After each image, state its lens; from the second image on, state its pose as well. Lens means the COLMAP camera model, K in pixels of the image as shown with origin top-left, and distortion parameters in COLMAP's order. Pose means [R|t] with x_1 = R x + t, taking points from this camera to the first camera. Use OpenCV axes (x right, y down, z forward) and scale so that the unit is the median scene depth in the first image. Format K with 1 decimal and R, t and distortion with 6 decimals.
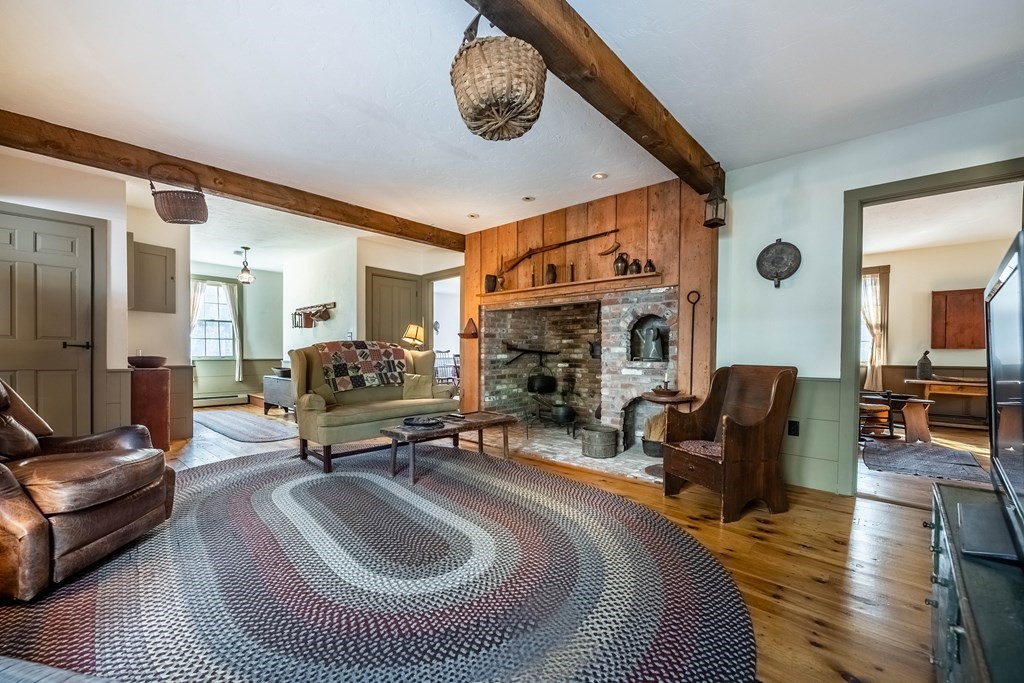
lens RADIAL K [[405.0, 0, 512.3], [0, 405.0, 350.1], [0, 0, 1]] dist [0.000147, 0.000013]
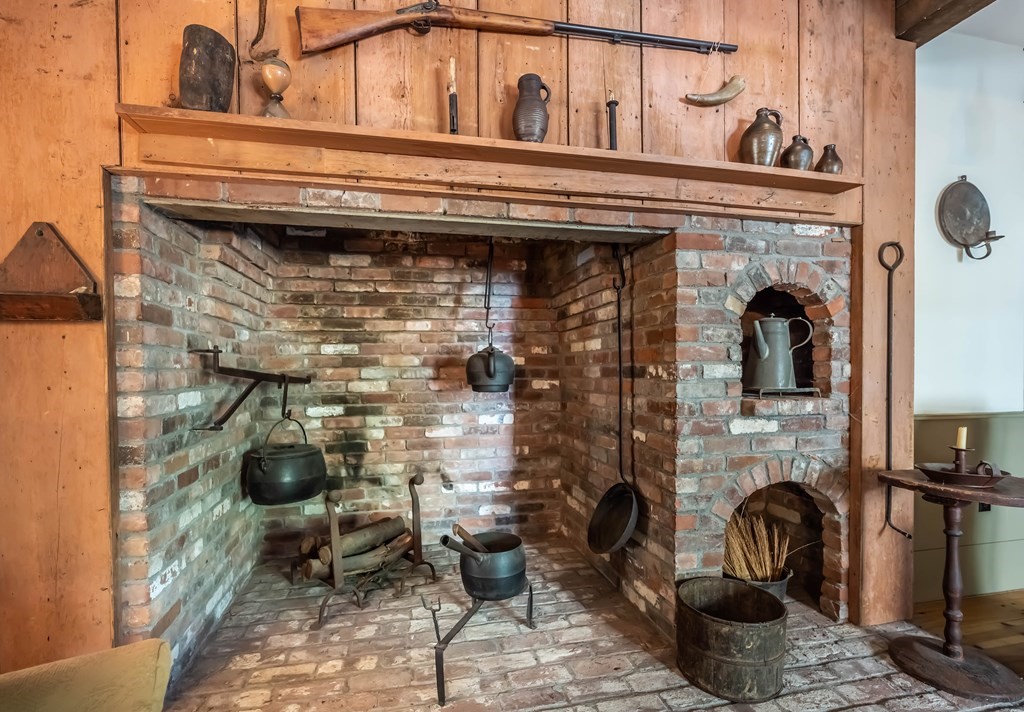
lens RADIAL K [[491.5, 0, 512.4], [0, 491.5, 378.3], [0, 0, 1]] dist [-0.002160, -0.000501]
pose [[0.579470, -0.023888, 0.814644, -0.198672], [0.006431, 0.999673, 0.024739, -0.005689], [-0.814968, -0.009096, 0.579434, 0.777296]]
